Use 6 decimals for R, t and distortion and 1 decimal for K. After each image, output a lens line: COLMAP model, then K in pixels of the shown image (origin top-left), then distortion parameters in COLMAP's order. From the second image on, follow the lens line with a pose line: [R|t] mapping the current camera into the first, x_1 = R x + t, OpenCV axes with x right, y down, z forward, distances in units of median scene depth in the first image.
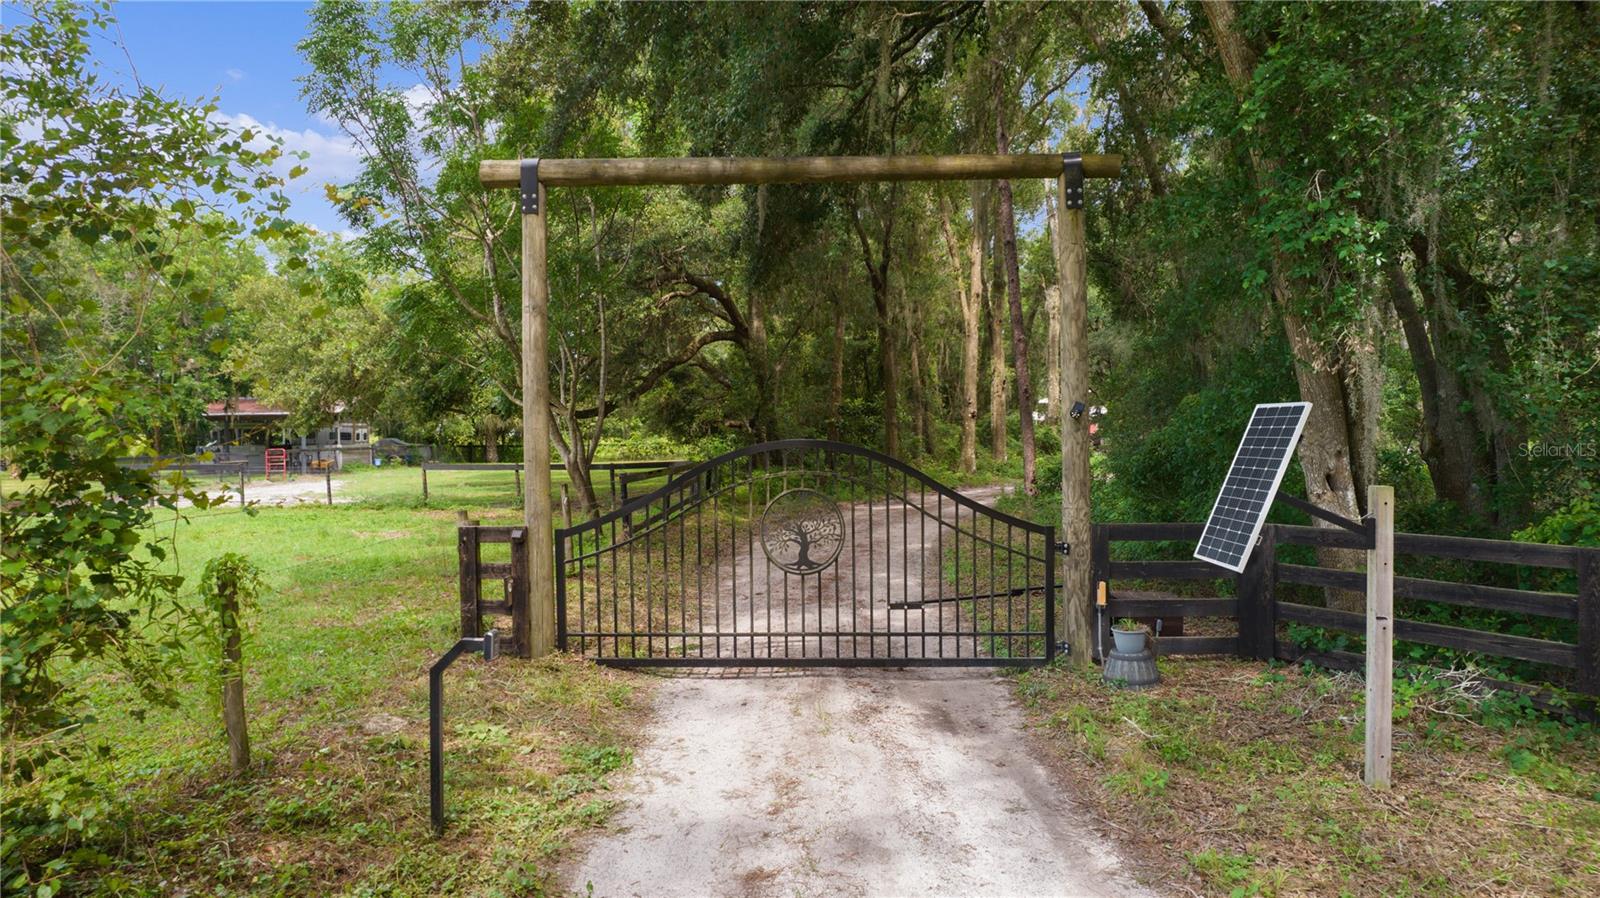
lens RADIAL K [[1028.2, 0, 800.0], [0, 1028.2, 449.0], [0, 0, 1]] dist [-0.077429, 0.067306]
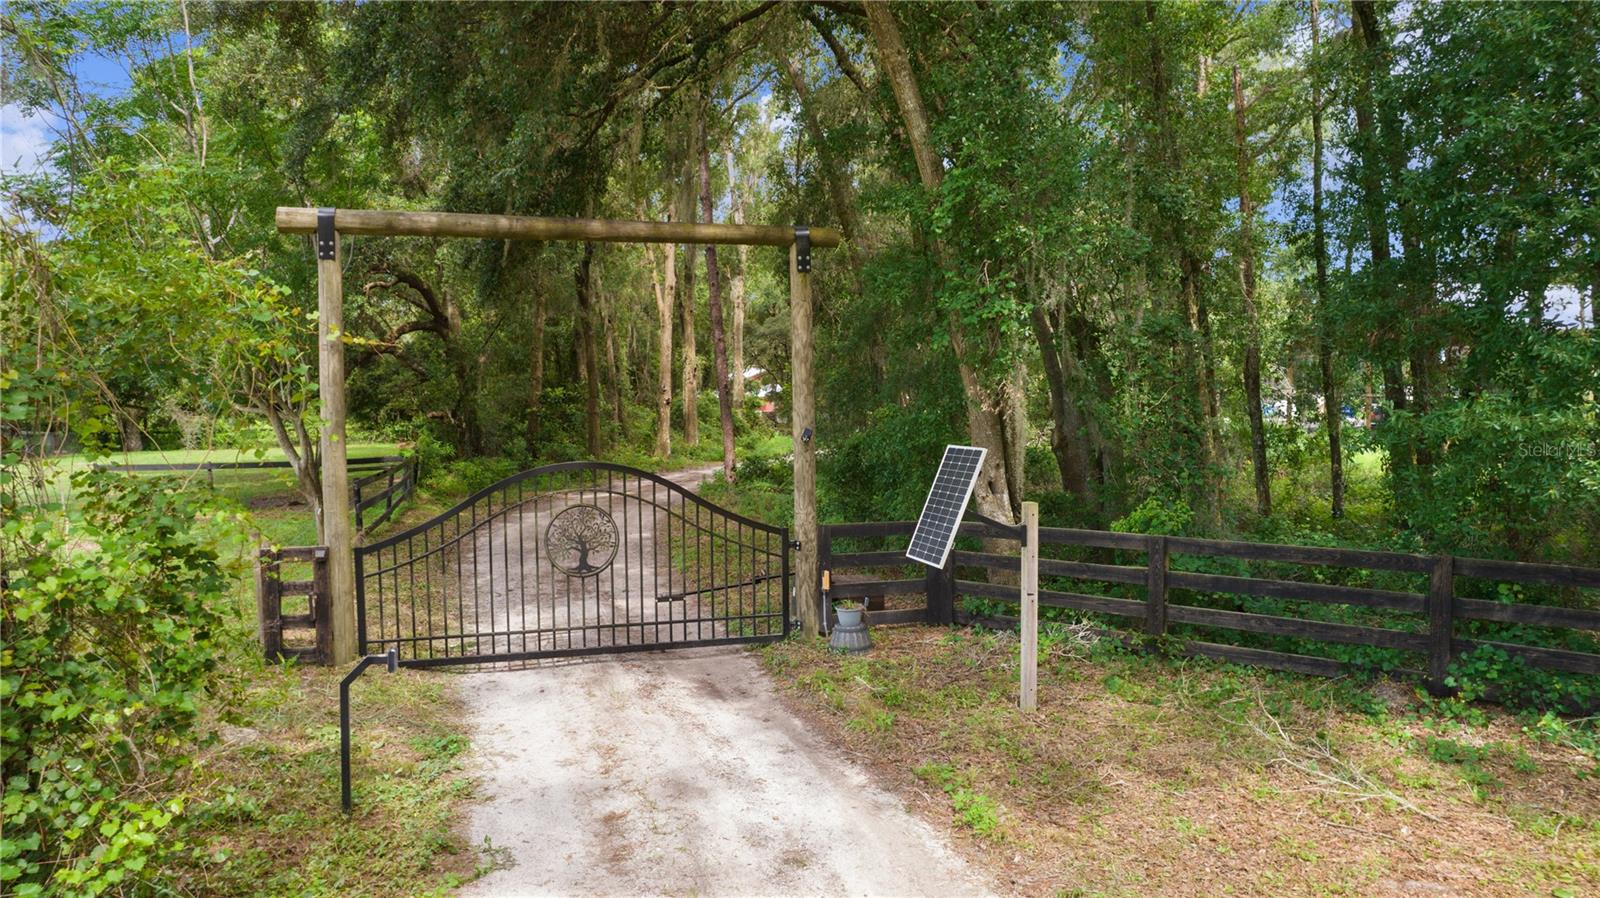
lens RADIAL K [[1034.6, 0, 800.0], [0, 1034.6, 449.0], [0, 0, 1]] dist [-0.050058, -0.001264]
pose [[0.950636, -0.015782, 0.309906, -0.144734], [0.007401, 0.999575, 0.028201, -0.063980], [-0.310220, -0.024515, 0.950349, -0.223562]]
